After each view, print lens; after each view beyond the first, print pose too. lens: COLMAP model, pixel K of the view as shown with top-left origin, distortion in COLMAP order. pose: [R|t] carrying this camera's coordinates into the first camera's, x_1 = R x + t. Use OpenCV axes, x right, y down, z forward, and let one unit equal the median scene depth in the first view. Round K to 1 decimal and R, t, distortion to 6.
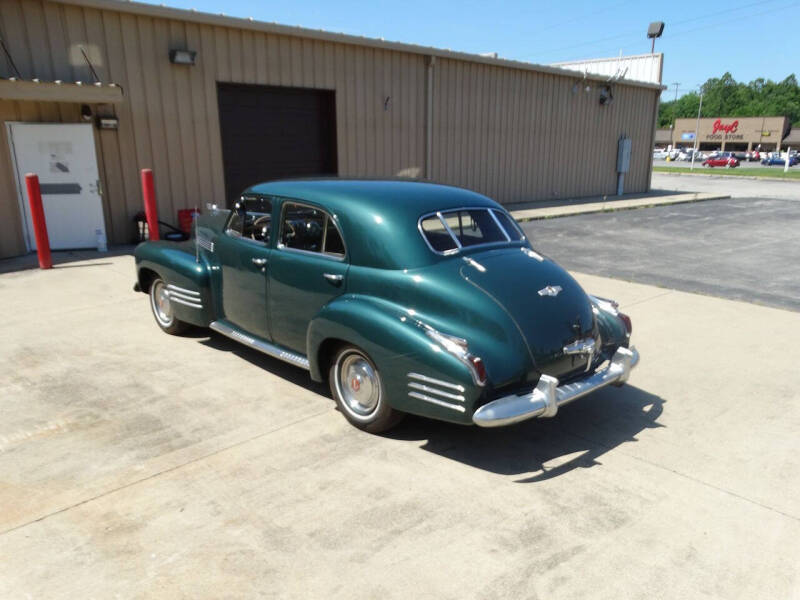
lens RADIAL K [[705.3, 0, 424.7], [0, 705.3, 342.9], [0, 0, 1]] dist [0.014457, 0.005223]
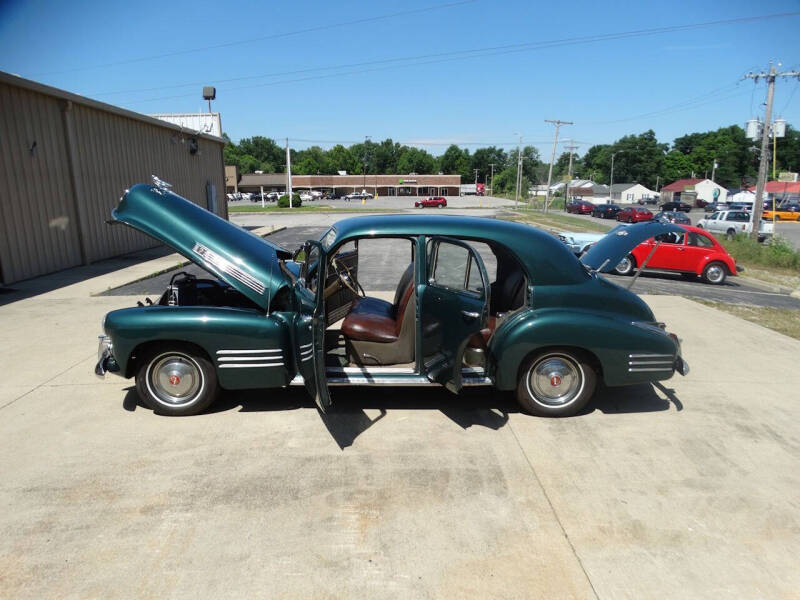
lens RADIAL K [[658.8, 0, 368.4], [0, 658.8, 300.2], [0, 0, 1]] dist [0.015789, 0.008599]
pose [[0.678903, -0.143105, 0.720147, -1.089838], [0.220605, 0.975260, -0.014171, -0.125178], [-0.700303, 0.168489, 0.693677, 0.406683]]
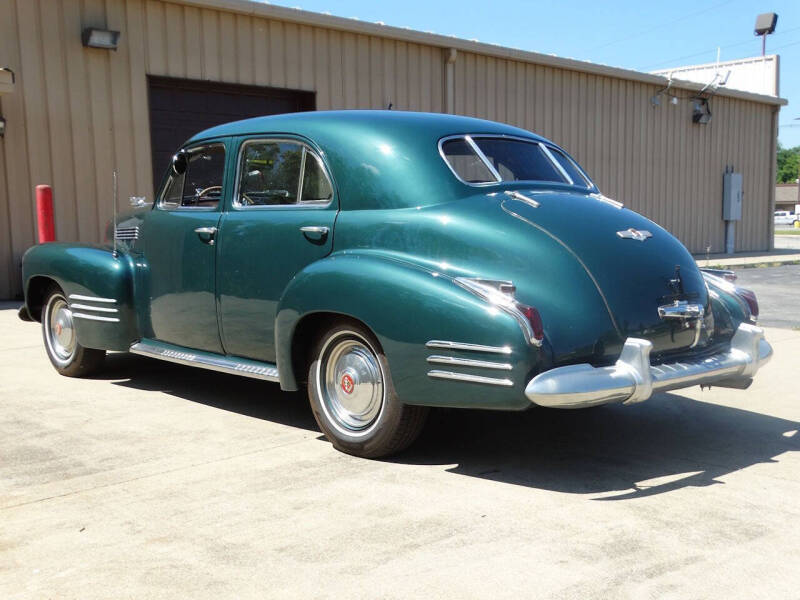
lens RADIAL K [[1051.7, 0, 442.1], [0, 1051.7, 386.7], [0, 0, 1]] dist [-0.014683, 0.086532]
pose [[0.999881, -0.015140, -0.002863, -0.005719], [0.014589, 0.990032, -0.140087, 0.200567], [0.004956, 0.140029, 0.990135, 0.020118]]
